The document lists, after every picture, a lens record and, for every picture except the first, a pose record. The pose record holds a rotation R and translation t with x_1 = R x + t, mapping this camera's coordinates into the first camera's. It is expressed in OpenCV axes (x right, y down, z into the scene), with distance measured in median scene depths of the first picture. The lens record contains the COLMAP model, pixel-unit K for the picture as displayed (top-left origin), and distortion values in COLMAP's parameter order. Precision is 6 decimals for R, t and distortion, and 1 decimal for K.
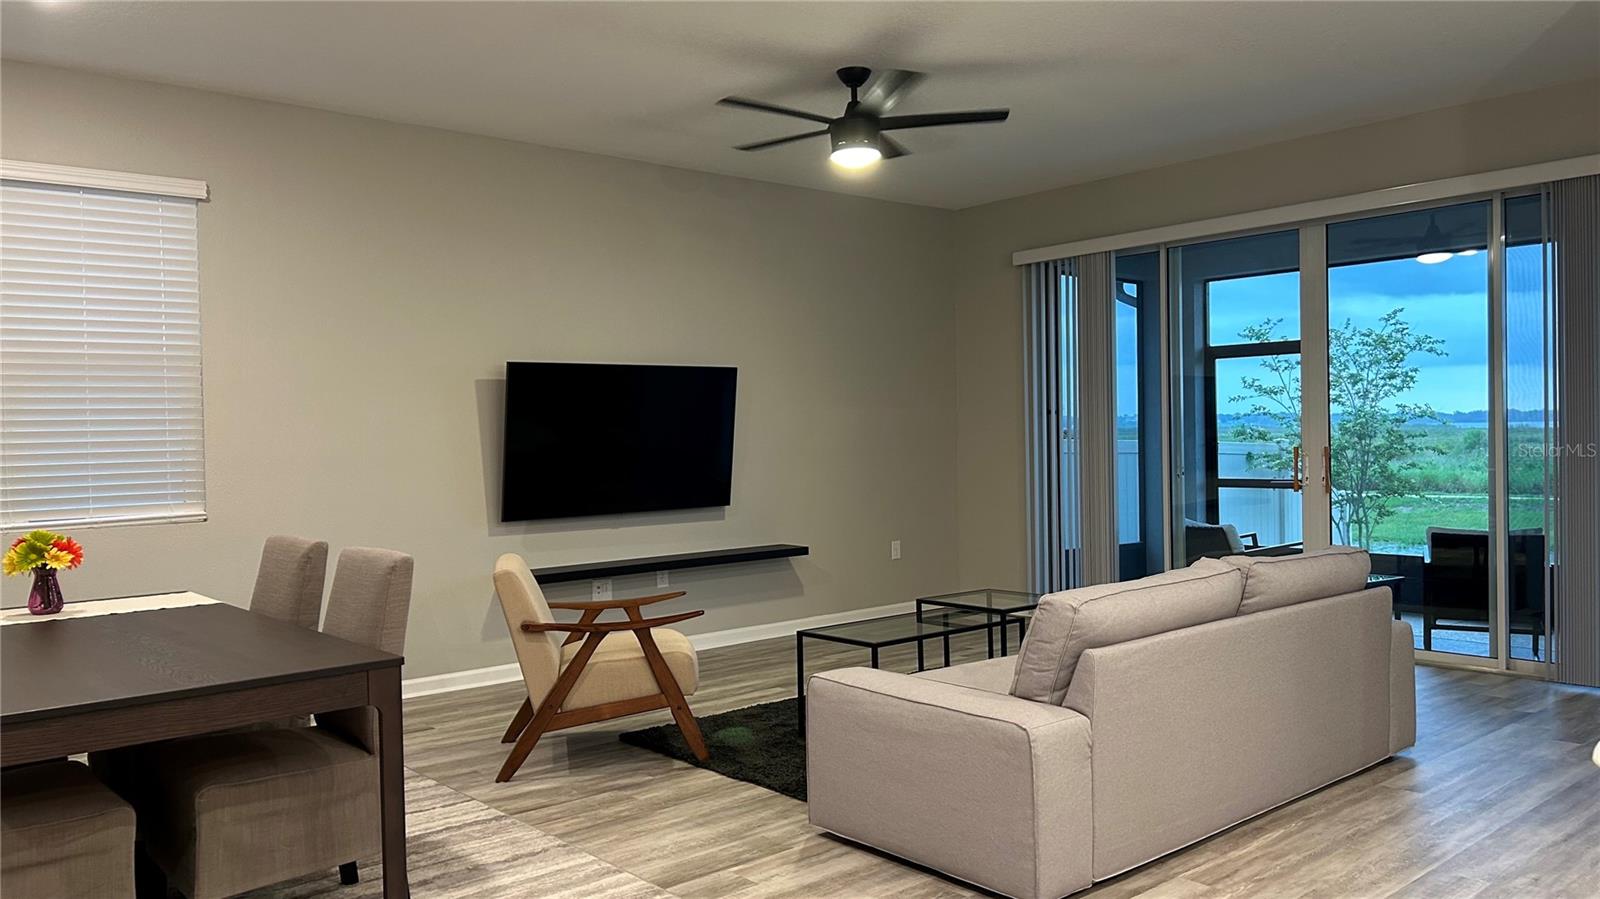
lens RADIAL K [[1199.3, 0, 797.5], [0, 1199.3, 449.6], [0, 0, 1]] dist [0.043908, -0.044089]
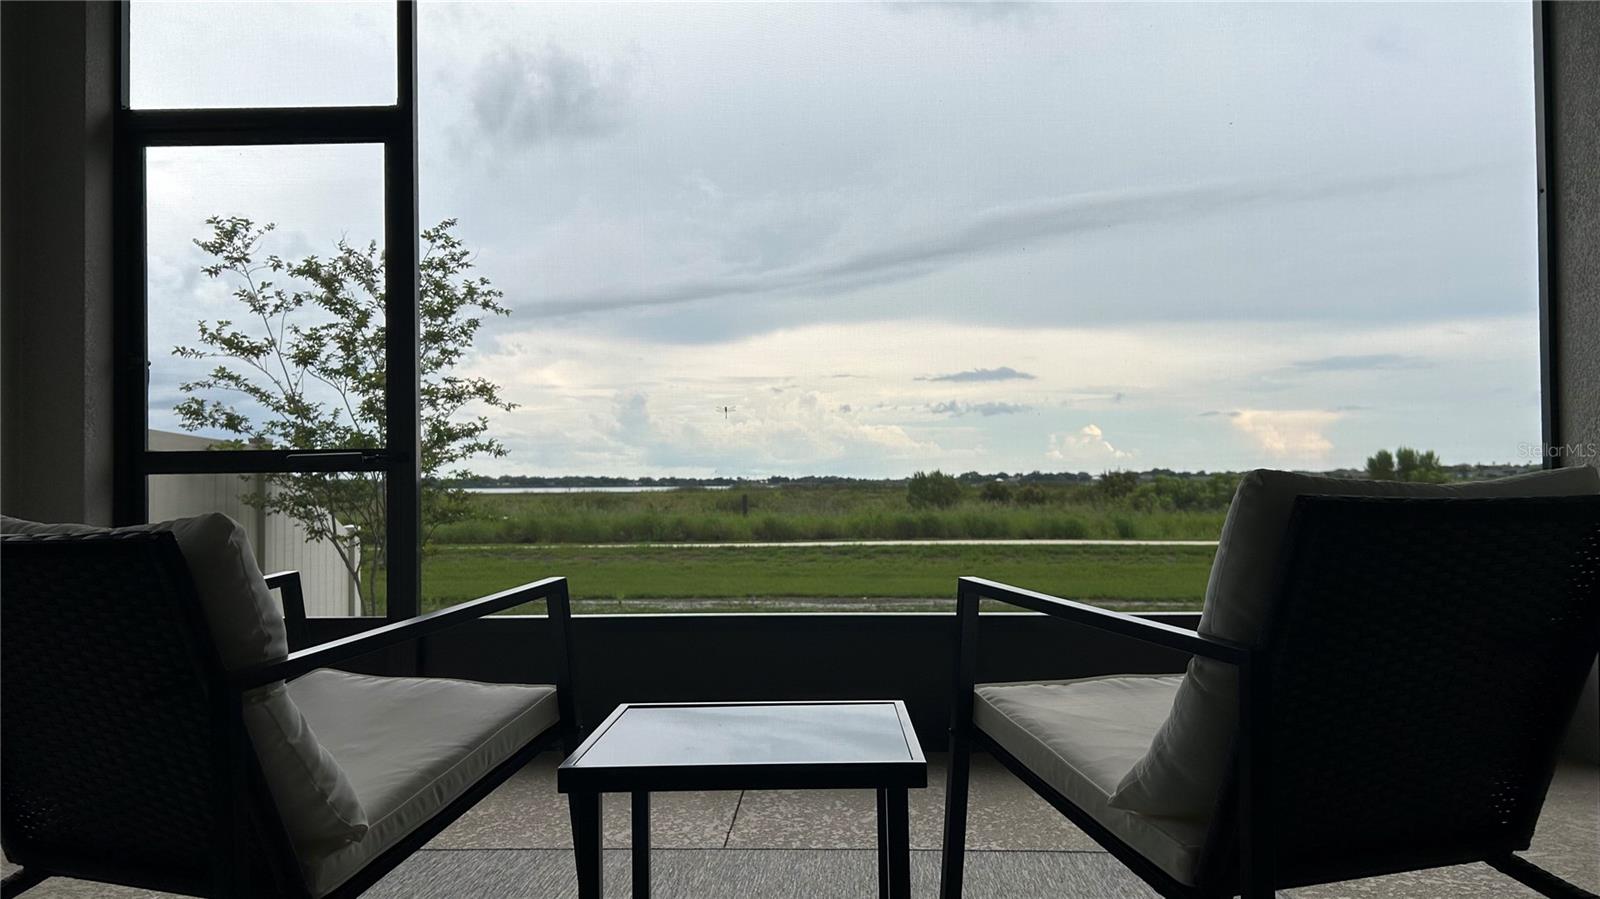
lens RADIAL K [[1199.3, 0, 792.0], [0, 1199.3, 443.7], [0, 0, 1]] dist [0.043908, -0.044089]
pose [[0.683217, 0.027689, 0.729690, 0.143410], [0.009209, 0.998875, -0.046526, 0.030110], [-0.730157, 0.038507, 0.682193, 0.405265]]
